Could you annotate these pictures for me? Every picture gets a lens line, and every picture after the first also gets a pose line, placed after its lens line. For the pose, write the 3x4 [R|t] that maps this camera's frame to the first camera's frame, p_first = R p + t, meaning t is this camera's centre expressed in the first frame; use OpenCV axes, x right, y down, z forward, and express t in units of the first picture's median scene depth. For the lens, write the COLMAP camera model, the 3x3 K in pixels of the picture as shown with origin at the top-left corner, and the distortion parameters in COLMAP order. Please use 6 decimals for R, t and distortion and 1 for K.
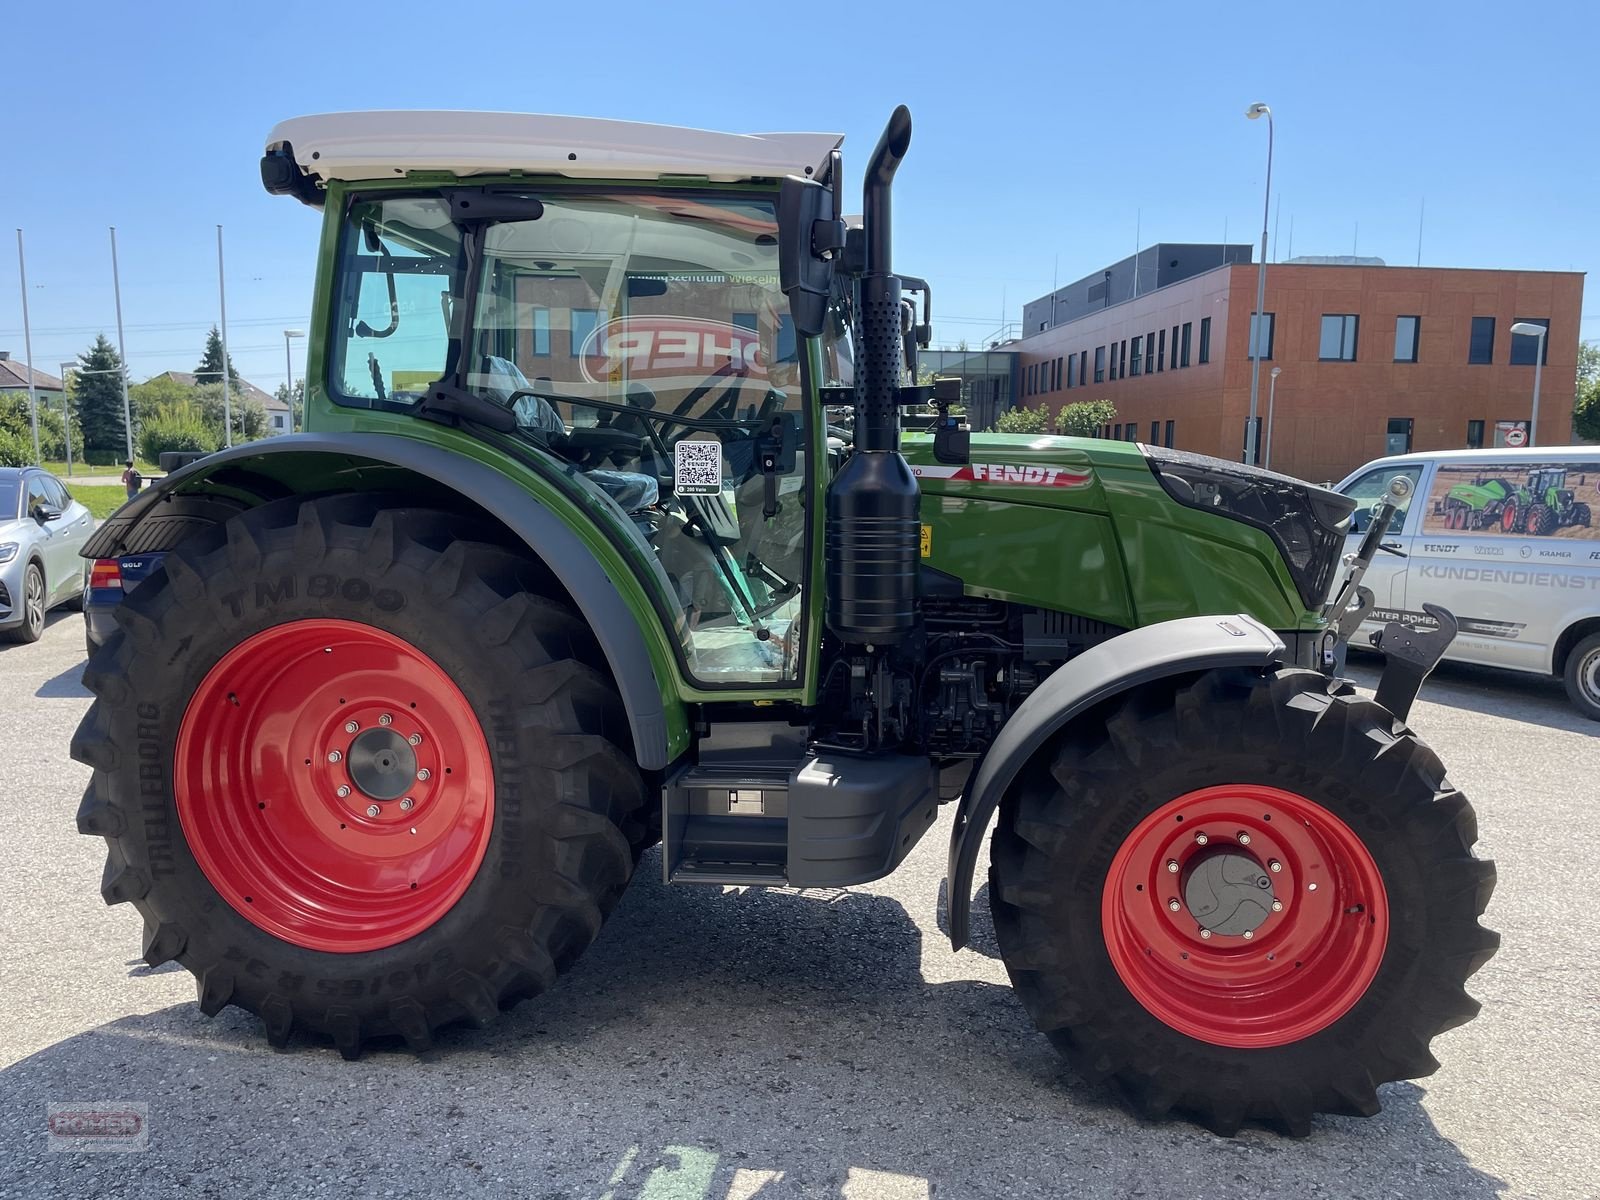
lens RADIAL K [[1207.0, 0, 797.2], [0, 1207.0, 606.2], [0, 0, 1]] dist [0.082250, -0.104715]
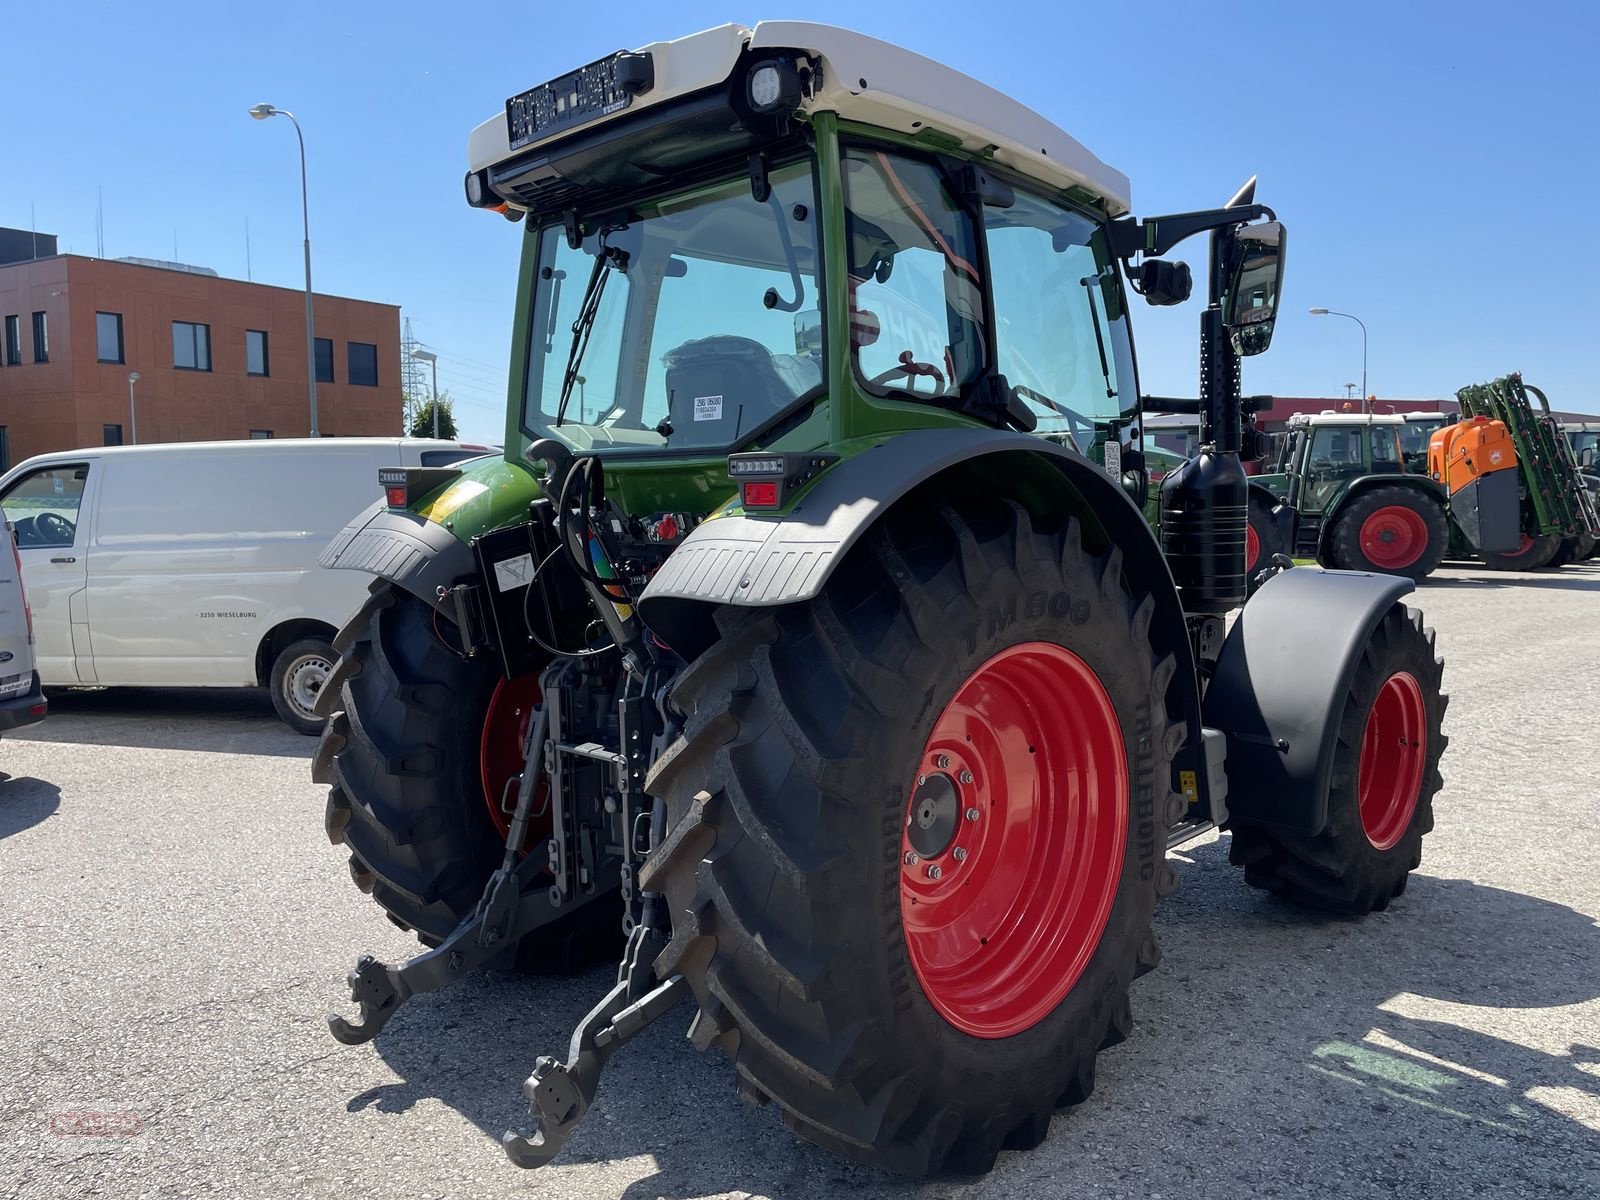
lens RADIAL K [[1207.0, 0, 809.1], [0, 1207.0, 597.9], [0, 0, 1]] dist [0.082250, -0.104715]
pose [[0.590604, -0.089192, 0.802017, -0.100986], [0.102222, 0.994136, 0.035281, -0.005865], [-0.800461, 0.061146, 0.596258, 0.052767]]
